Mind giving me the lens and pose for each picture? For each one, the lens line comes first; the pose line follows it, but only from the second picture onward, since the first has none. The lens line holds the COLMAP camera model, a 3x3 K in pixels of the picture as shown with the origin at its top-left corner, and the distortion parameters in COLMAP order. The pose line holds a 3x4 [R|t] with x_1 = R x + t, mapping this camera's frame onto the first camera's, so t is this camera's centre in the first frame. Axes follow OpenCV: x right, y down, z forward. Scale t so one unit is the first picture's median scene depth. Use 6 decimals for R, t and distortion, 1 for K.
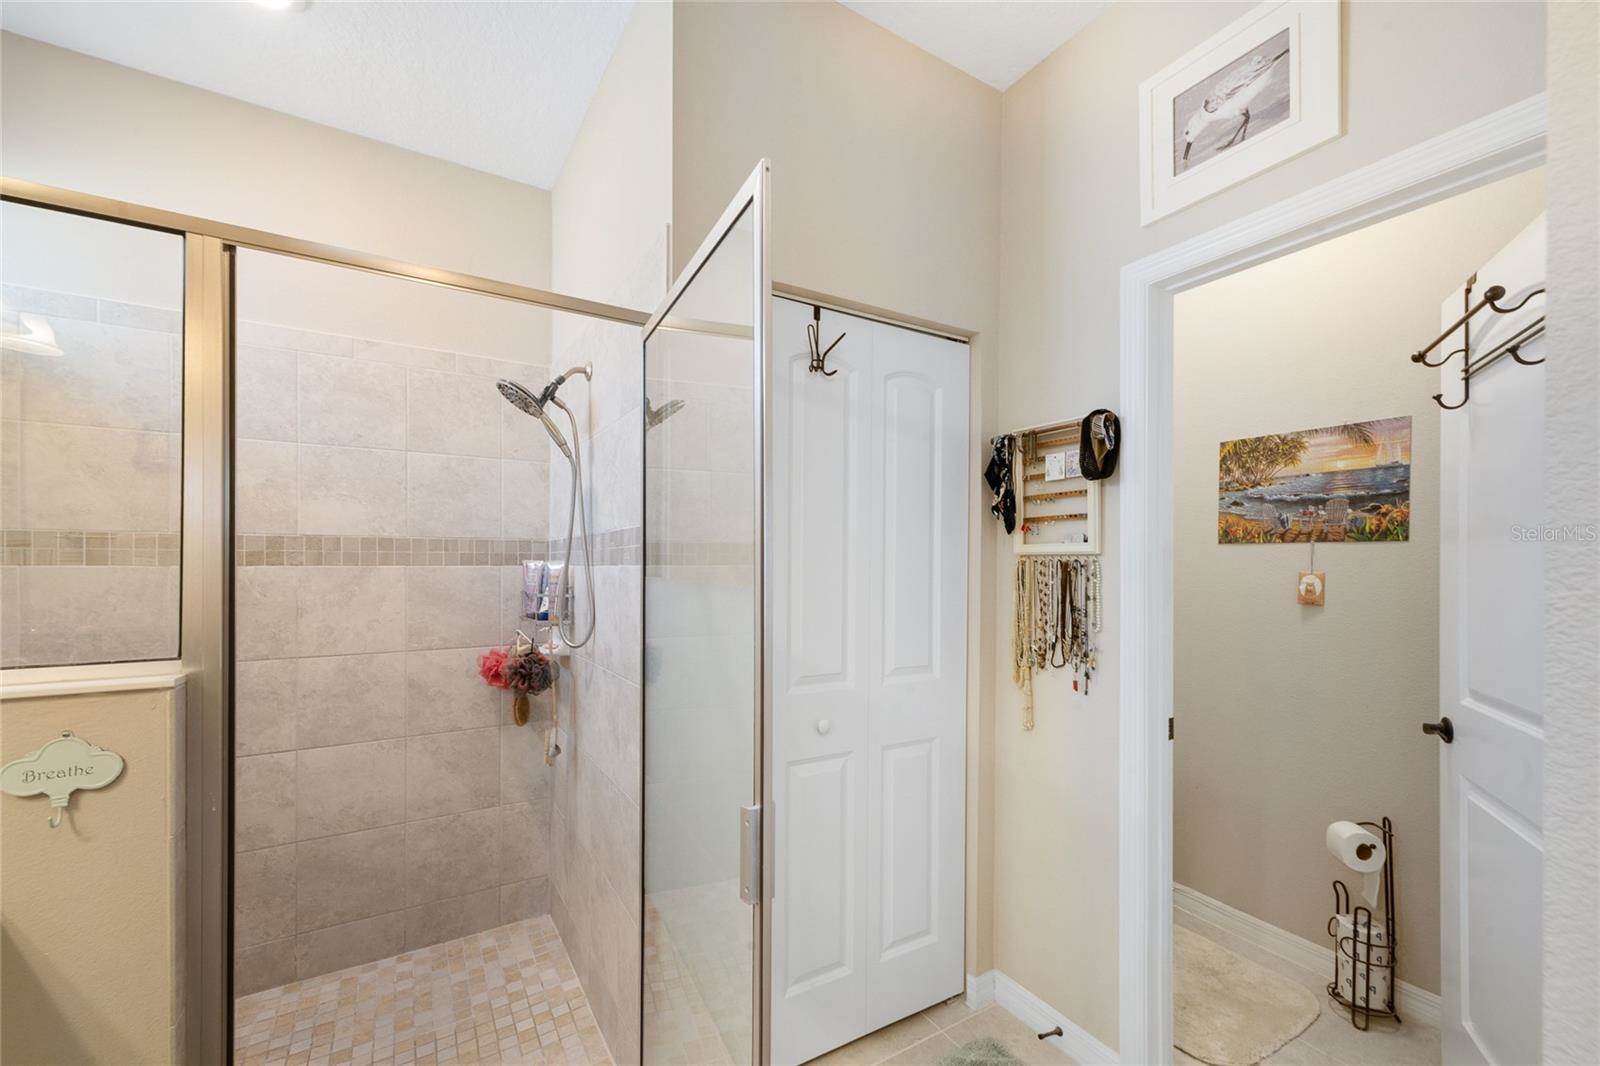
lens RADIAL K [[666.8, 0, 799.3], [0, 666.8, 561.9], [0, 0, 1]] dist [0.002378, 0.000349]
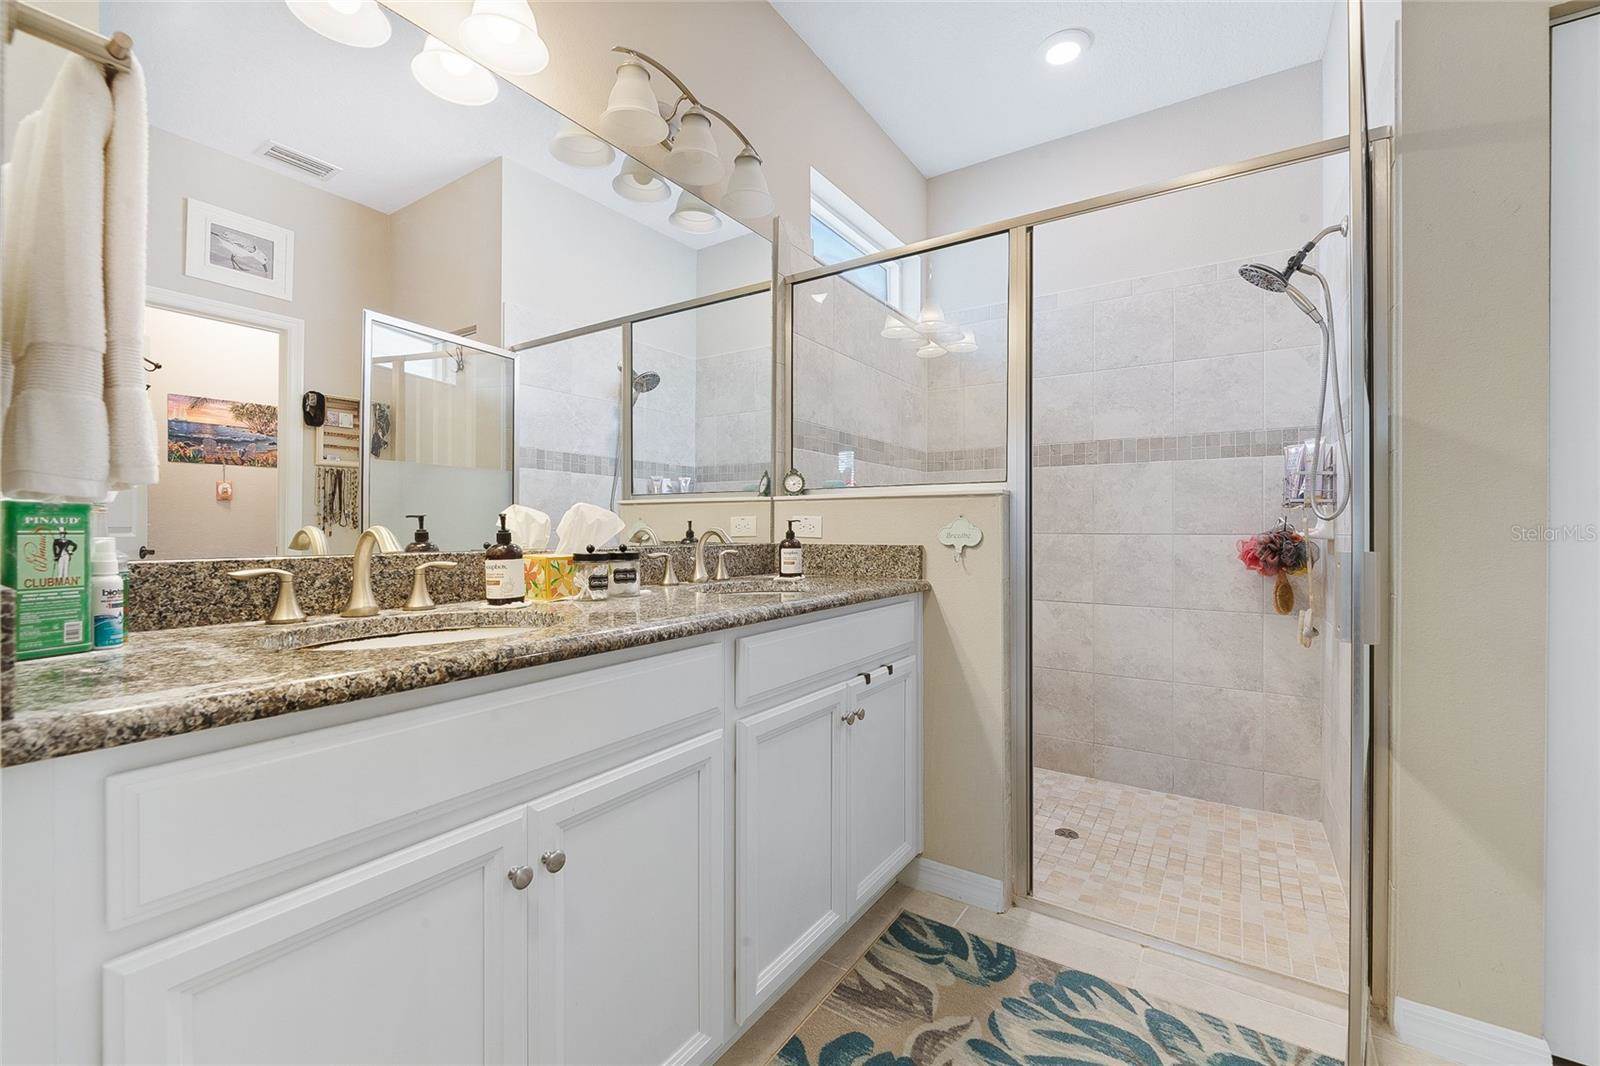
lens RADIAL K [[666.8, 0, 799.3], [0, 666.8, 561.9], [0, 0, 1]] dist [0.002378, 0.000349]
pose [[0.429669, 0.029157, -0.902516, 0.201262], [0.002301, 0.999440, 0.033383, 0.143243], [0.902984, -0.016421, 0.429361, -0.114526]]
